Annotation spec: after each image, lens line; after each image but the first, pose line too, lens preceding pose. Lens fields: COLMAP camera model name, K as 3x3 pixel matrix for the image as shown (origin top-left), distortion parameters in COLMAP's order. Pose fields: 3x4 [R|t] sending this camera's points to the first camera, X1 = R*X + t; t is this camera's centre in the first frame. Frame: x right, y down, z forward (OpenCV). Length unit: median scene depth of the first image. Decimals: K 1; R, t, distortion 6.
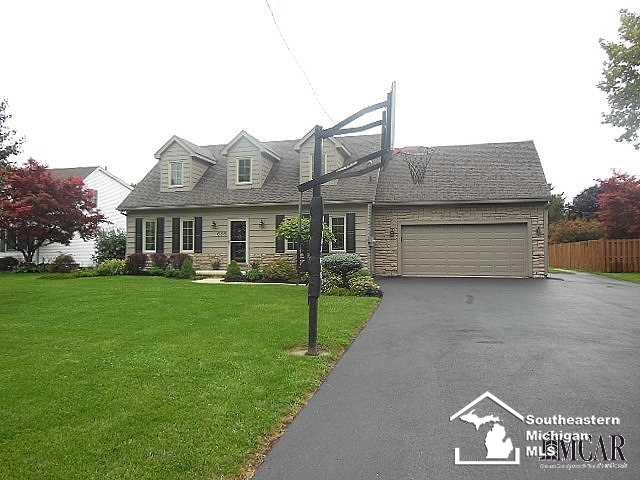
lens RADIAL K [[476.6, 0, 321.6], [0, 476.6, 240.2], [0, 0, 1]] dist [0.006750, 0.046893]
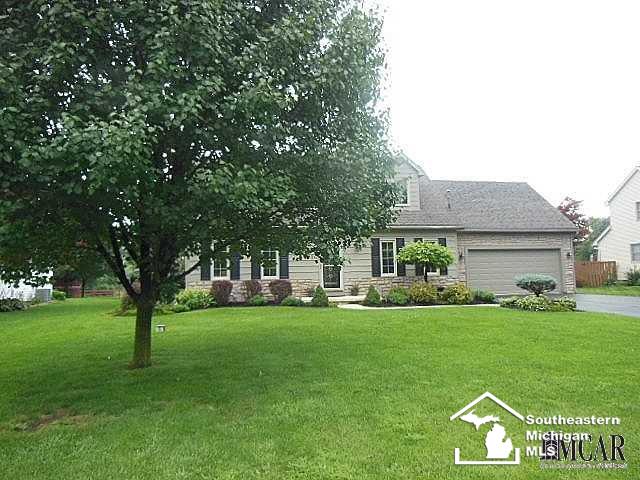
lens RADIAL K [[476.6, 0, 321.6], [0, 476.6, 240.2], [0, 0, 1]] dist [0.006750, 0.046893]
pose [[0.881663, 0.017335, 0.471562, -0.704595], [0.010410, 0.998367, -0.056164, 0.005860], [-0.471765, 0.054427, 0.880043, 0.196050]]
